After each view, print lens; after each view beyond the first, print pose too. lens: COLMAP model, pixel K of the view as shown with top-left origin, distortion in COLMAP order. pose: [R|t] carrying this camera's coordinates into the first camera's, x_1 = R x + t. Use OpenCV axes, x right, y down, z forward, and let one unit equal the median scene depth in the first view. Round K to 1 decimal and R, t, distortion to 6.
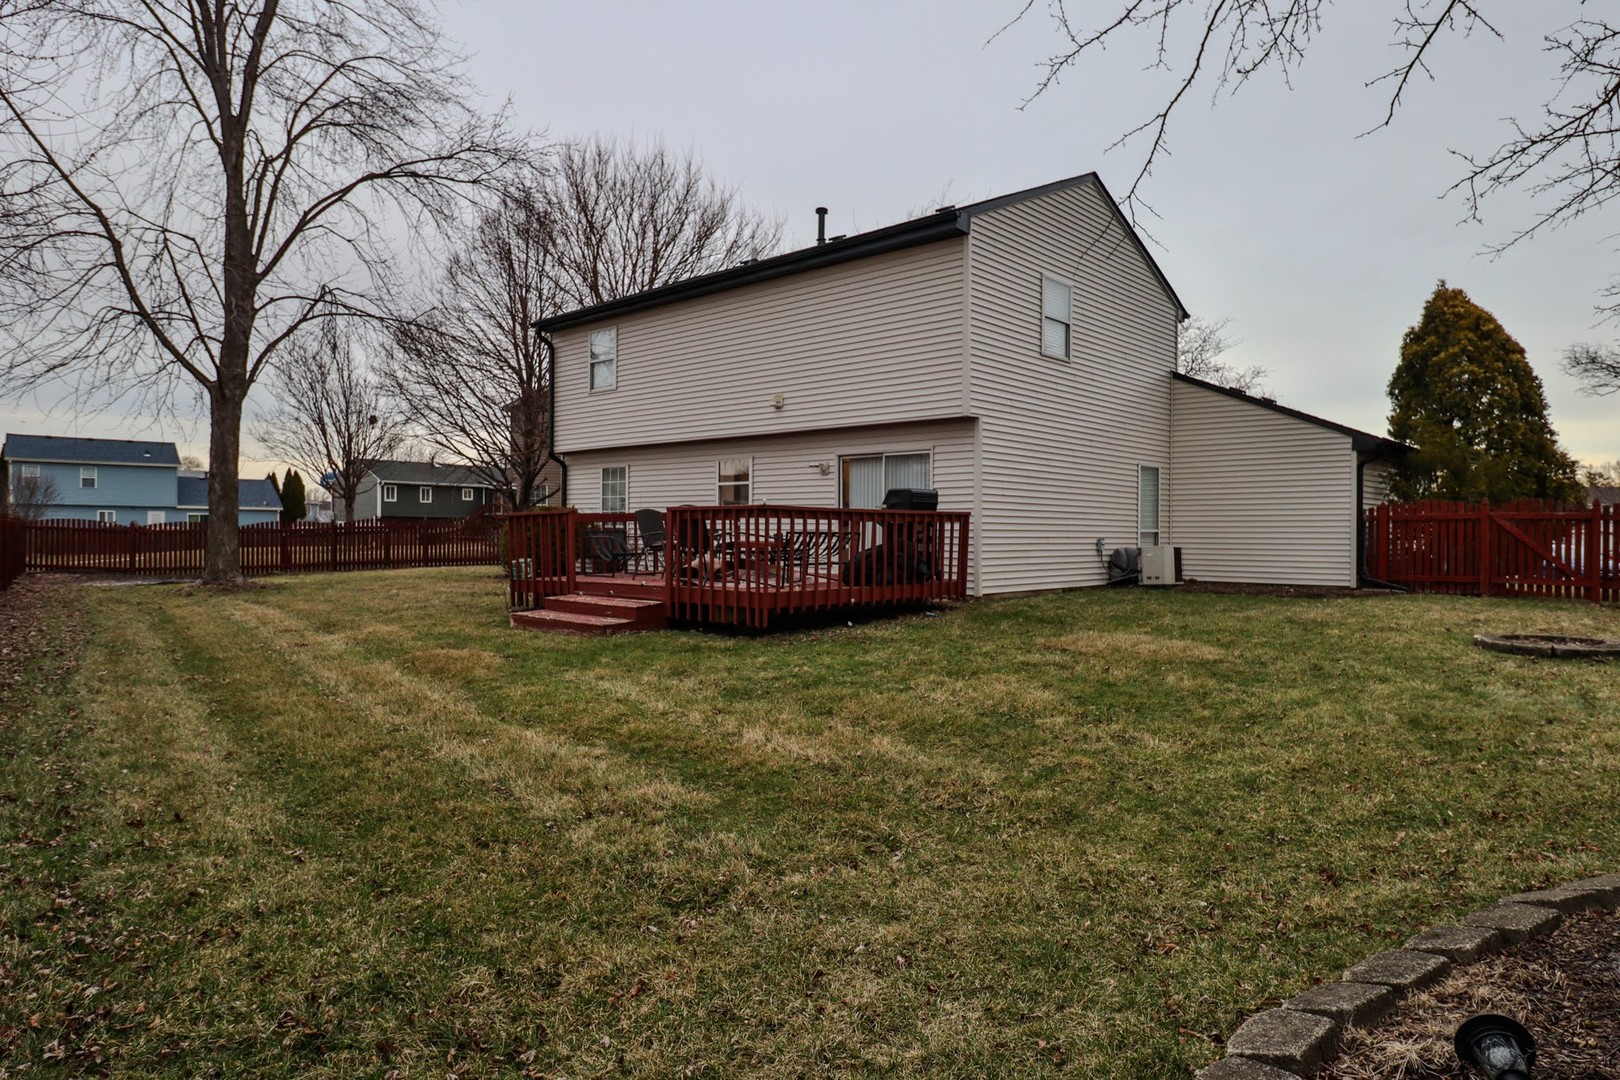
lens RADIAL K [[913.3, 0, 814.9], [0, 913.3, 540.5], [0, 0, 1]] dist [0.005388, 0.000901]
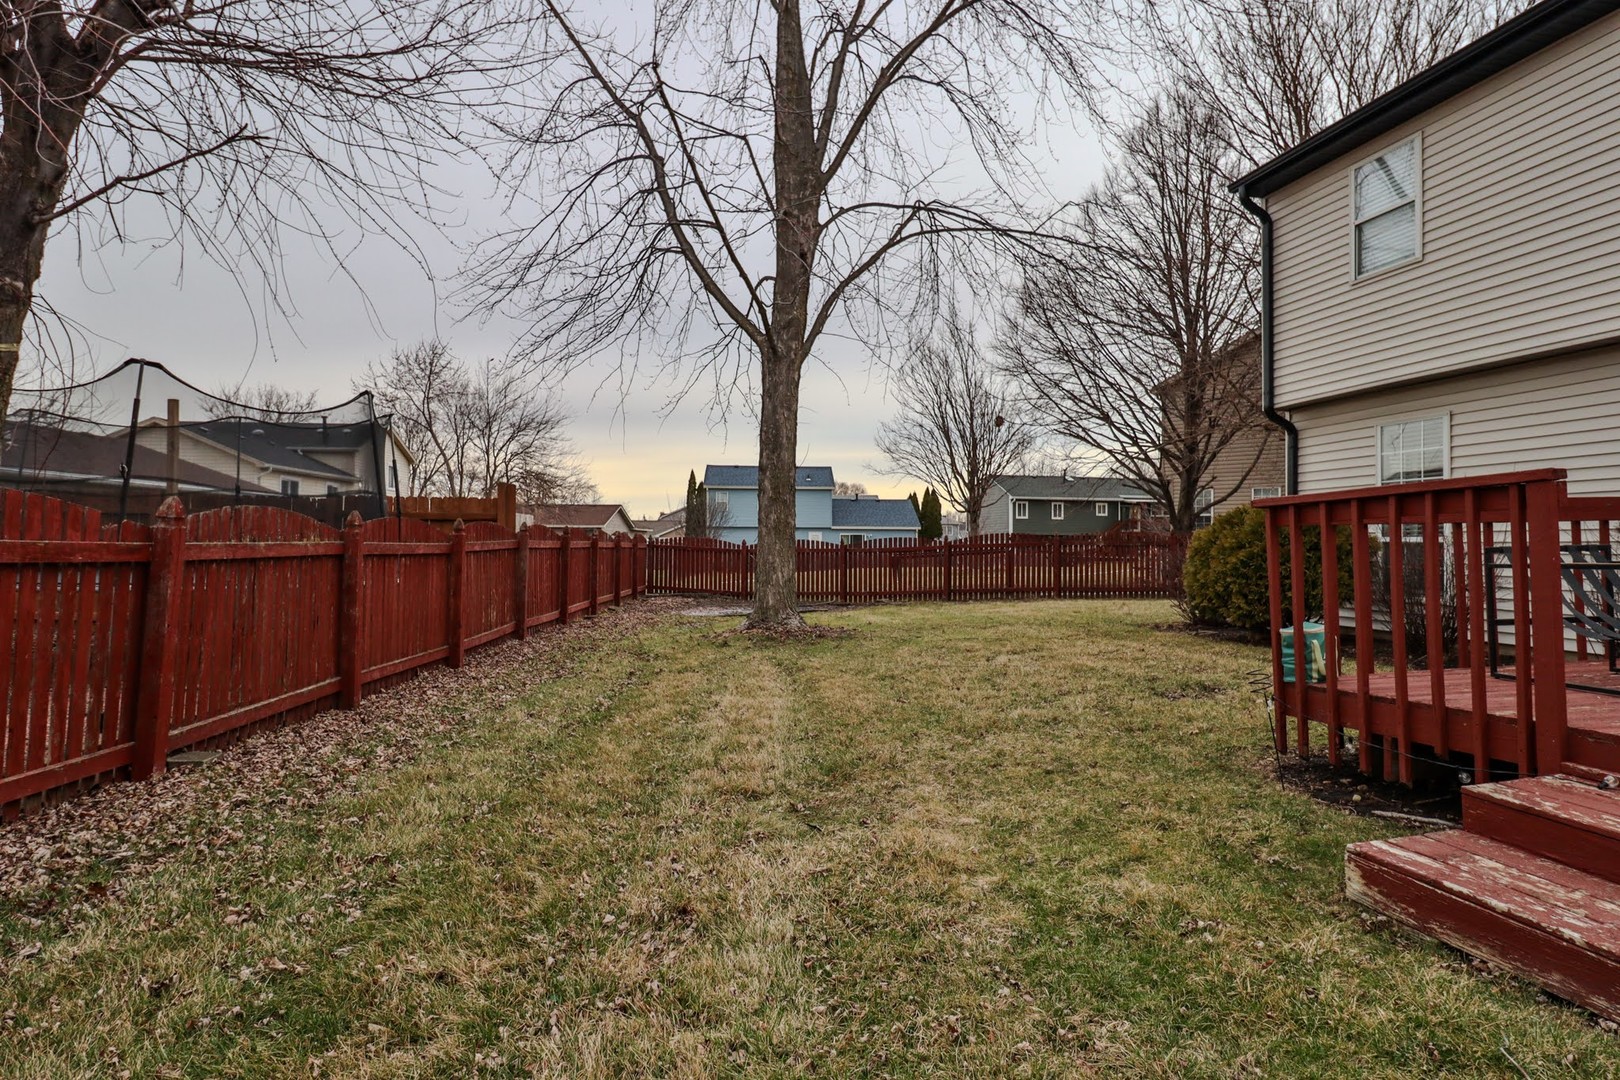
lens RADIAL K [[913.3, 0, 814.9], [0, 913.3, 540.5], [0, 0, 1]] dist [0.005388, 0.000901]
pose [[0.788479, -0.011538, -0.614954, -0.102447], [-0.001345, 0.999789, -0.020482, -0.001551], [0.615061, 0.016977, 0.788297, 0.241527]]
